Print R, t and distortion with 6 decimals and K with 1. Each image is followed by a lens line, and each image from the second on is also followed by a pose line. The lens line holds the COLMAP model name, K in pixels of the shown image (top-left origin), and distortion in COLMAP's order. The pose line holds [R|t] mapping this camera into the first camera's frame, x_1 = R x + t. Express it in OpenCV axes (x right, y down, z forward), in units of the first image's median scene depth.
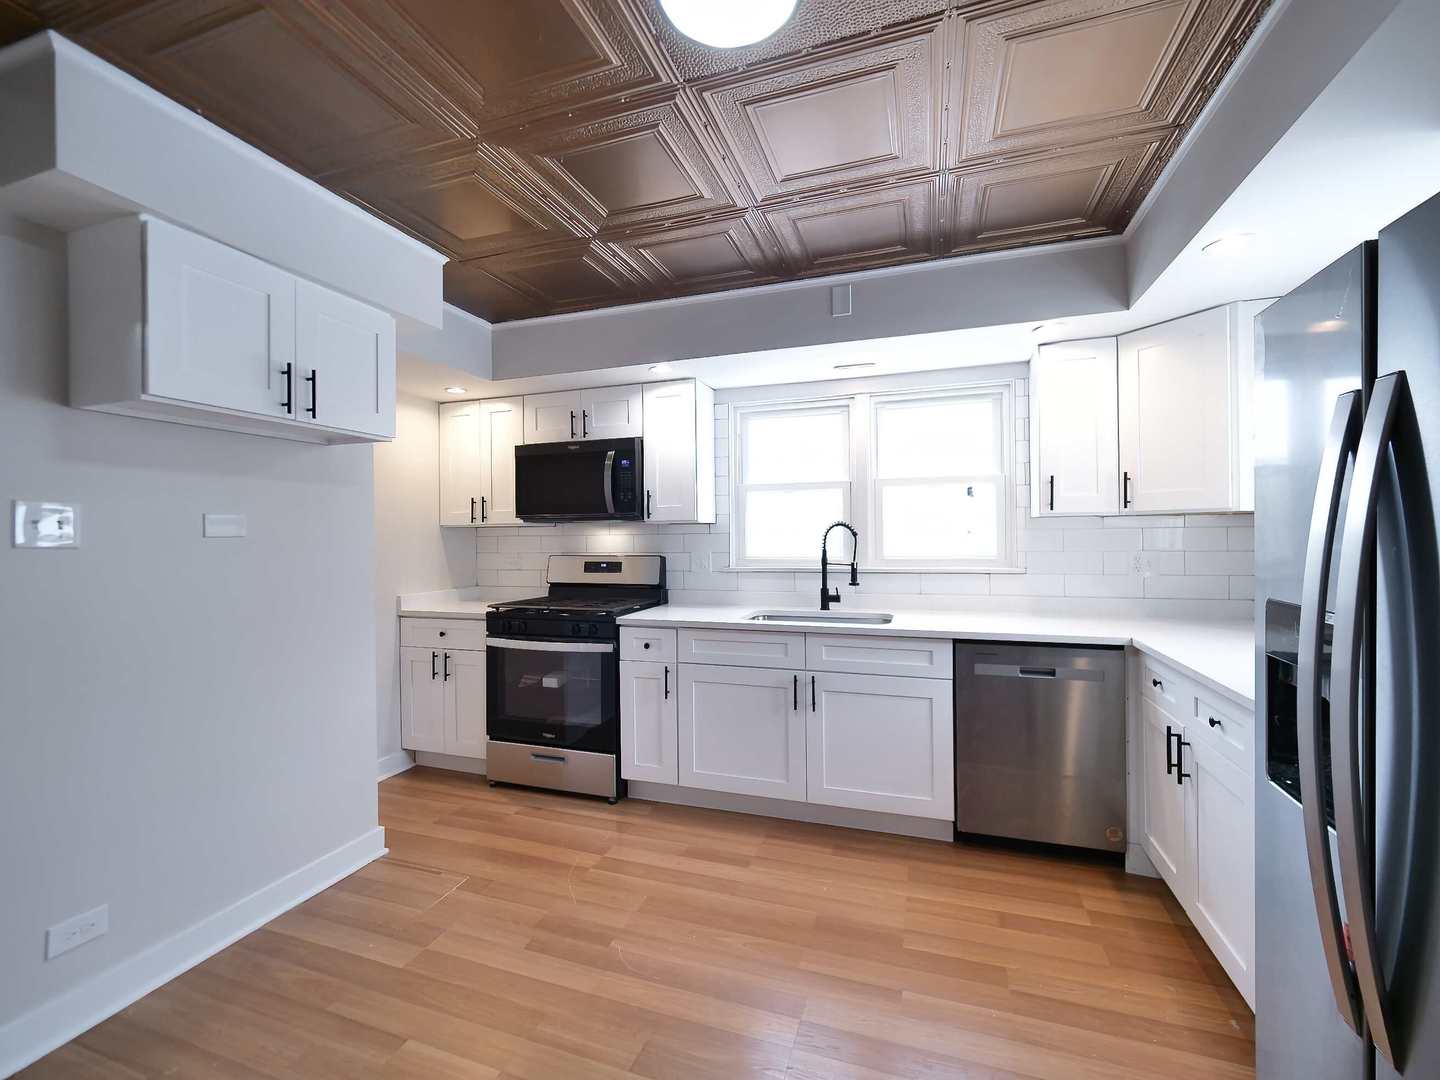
lens RADIAL K [[586.4, 0, 720.0], [0, 586.4, 540.0], [0, 0, 1]] dist [-0.001849, 0.000184]
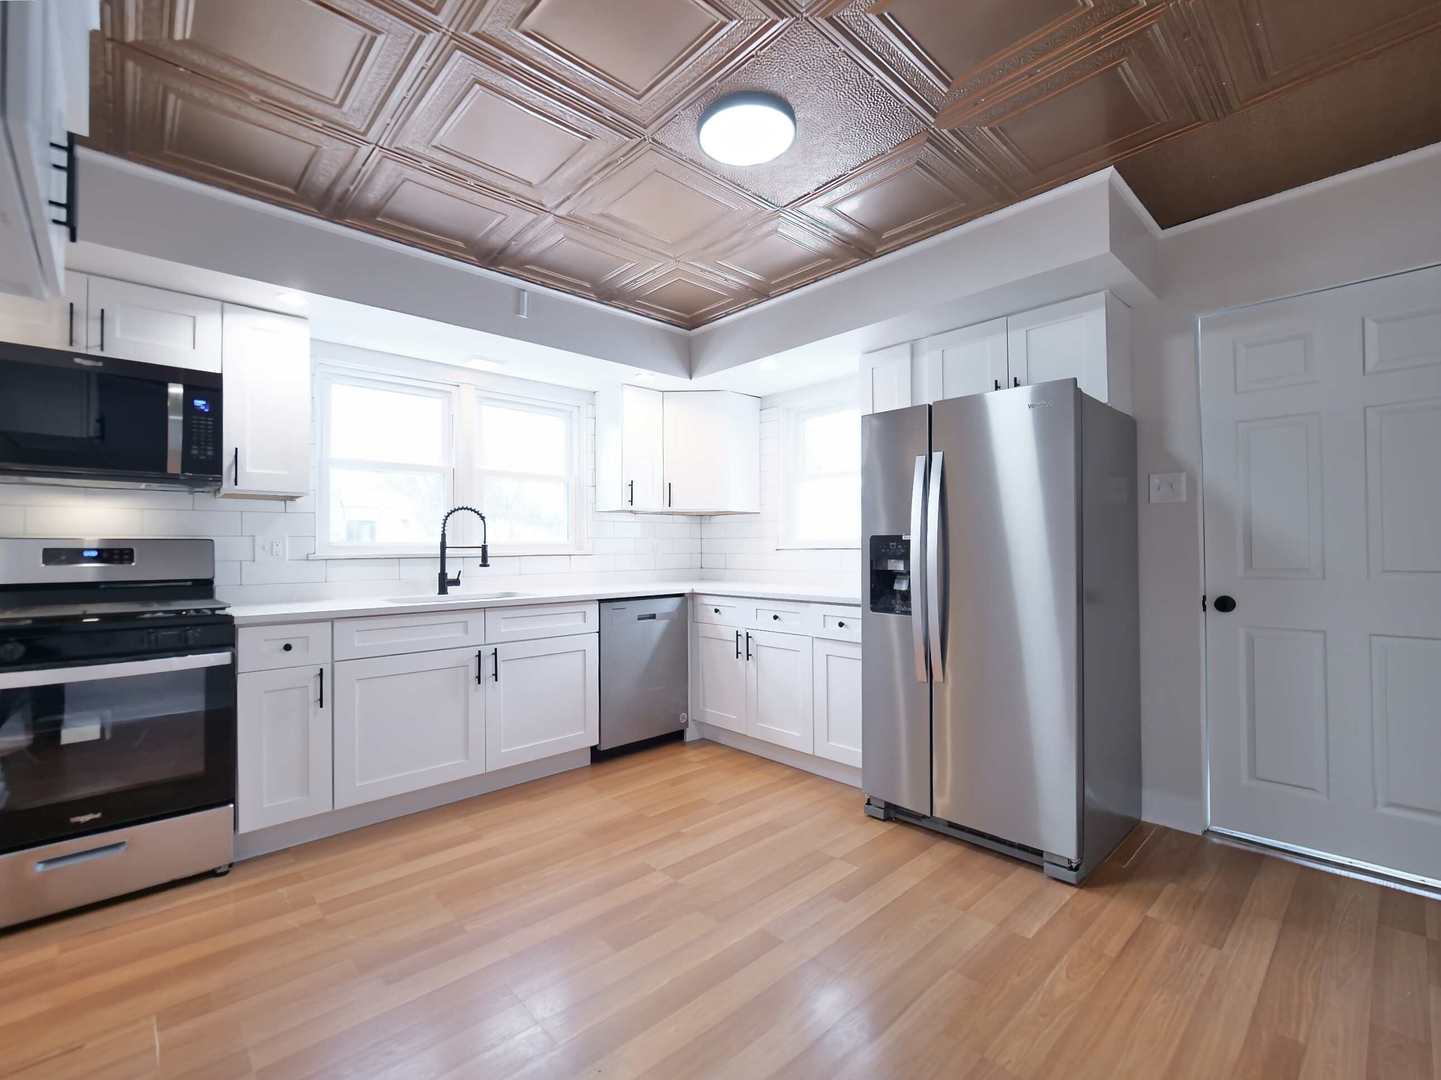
lens RADIAL K [[582.6, 0, 720.5], [0, 582.6, 540.0], [0, 0, 1]] dist [0.064634, -0.014509]
pose [[0.536169, 0.009057, 0.844062, -0.492743], [-0.002826, 0.999956, -0.008935, 0.041628], [-0.844106, 0.002406, 0.536171, 0.078955]]
